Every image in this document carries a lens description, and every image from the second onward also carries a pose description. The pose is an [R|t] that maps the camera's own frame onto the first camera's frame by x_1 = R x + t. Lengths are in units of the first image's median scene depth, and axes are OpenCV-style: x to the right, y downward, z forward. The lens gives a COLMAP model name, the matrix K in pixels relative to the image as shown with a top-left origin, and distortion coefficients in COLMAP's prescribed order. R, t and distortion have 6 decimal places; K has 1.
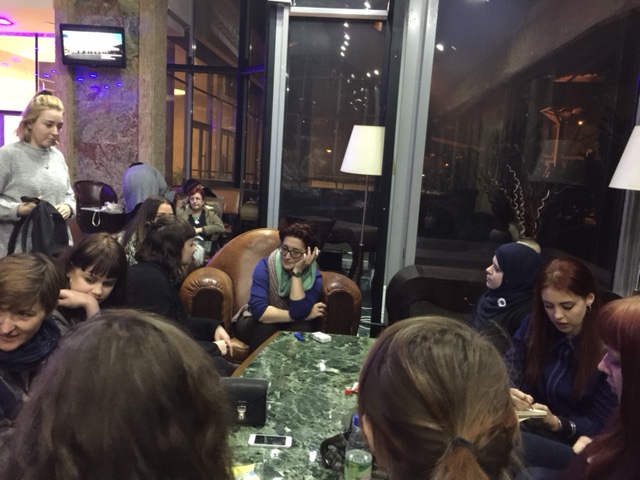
lens RADIAL K [[533.2, 0, 320.0], [0, 533.2, 240.0], [0, 0, 1]] dist [0.012478, 0.004495]
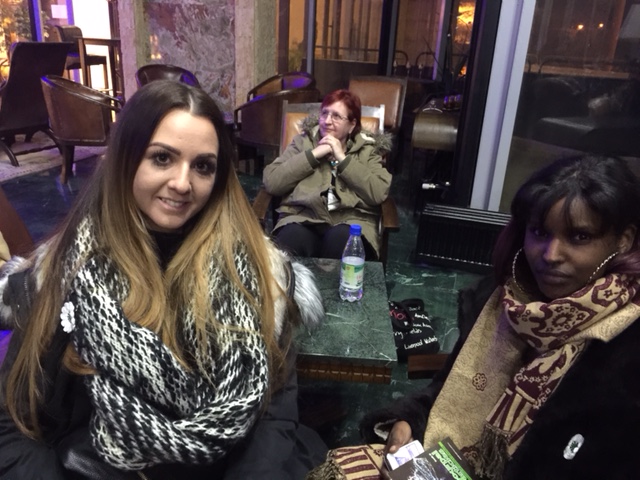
lens RADIAL K [[533.2, 0, 320.0], [0, 533.2, 240.0], [0, 0, 1]] dist [0.012478, 0.004495]
pose [[0.975974, 0.063991, -0.208280, -0.091582], [-0.017743, 0.976068, 0.216738, -0.044627], [0.217165, -0.207835, 0.953752, 0.357219]]
